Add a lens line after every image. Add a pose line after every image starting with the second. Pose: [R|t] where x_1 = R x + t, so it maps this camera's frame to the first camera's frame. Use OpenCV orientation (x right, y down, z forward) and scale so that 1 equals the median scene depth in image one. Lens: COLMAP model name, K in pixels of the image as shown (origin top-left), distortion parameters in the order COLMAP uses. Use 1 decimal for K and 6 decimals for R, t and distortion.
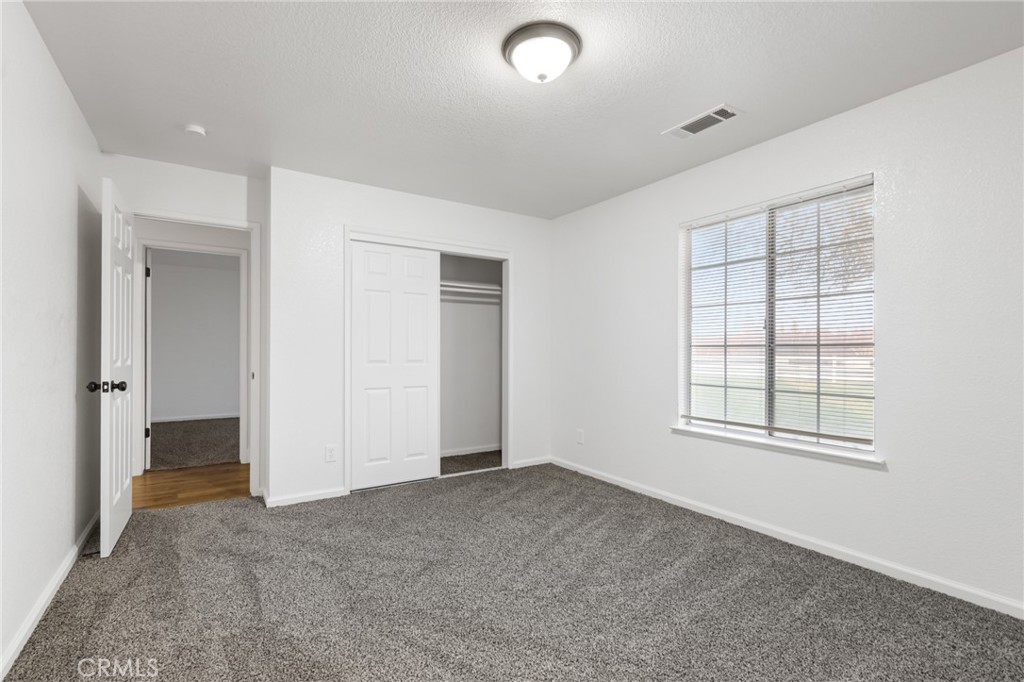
lens RADIAL K [[489.8, 0, 511.1], [0, 489.8, 350.2], [0, 0, 1]] dist [-0.001300, -0.001147]
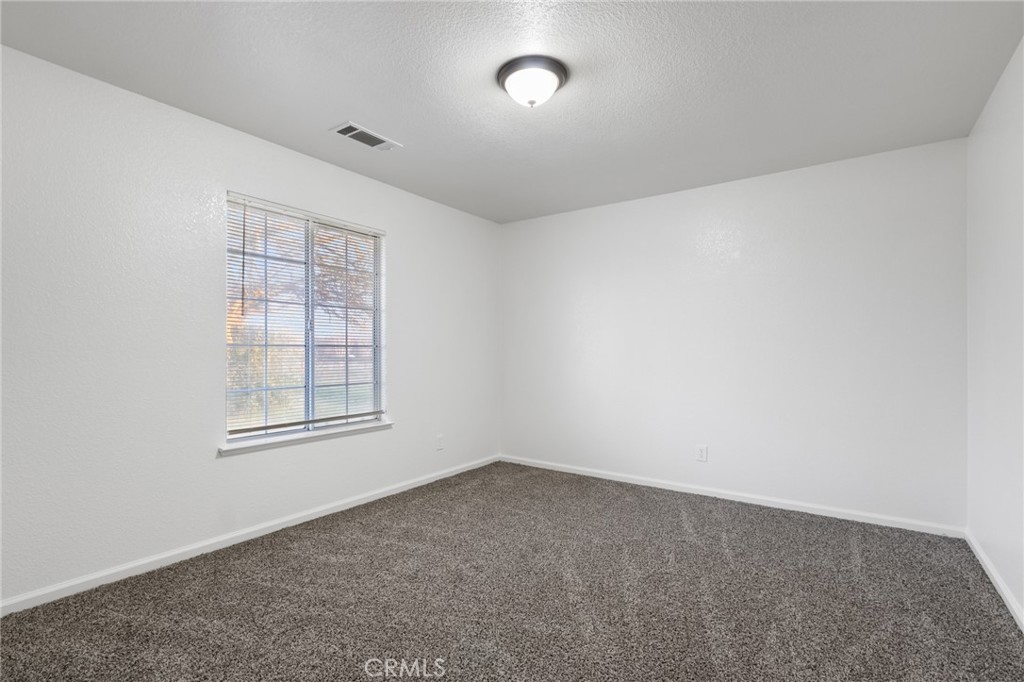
lens RADIAL K [[489.8, 0, 511.1], [0, 489.8, 350.2], [0, 0, 1]] dist [-0.001300, -0.001147]
pose [[-0.397539, -0.005311, 0.917570, -0.704725], [-0.004518, 0.999982, 0.003831, -0.006084], [-0.917574, -0.002623, -0.397556, 1.112892]]
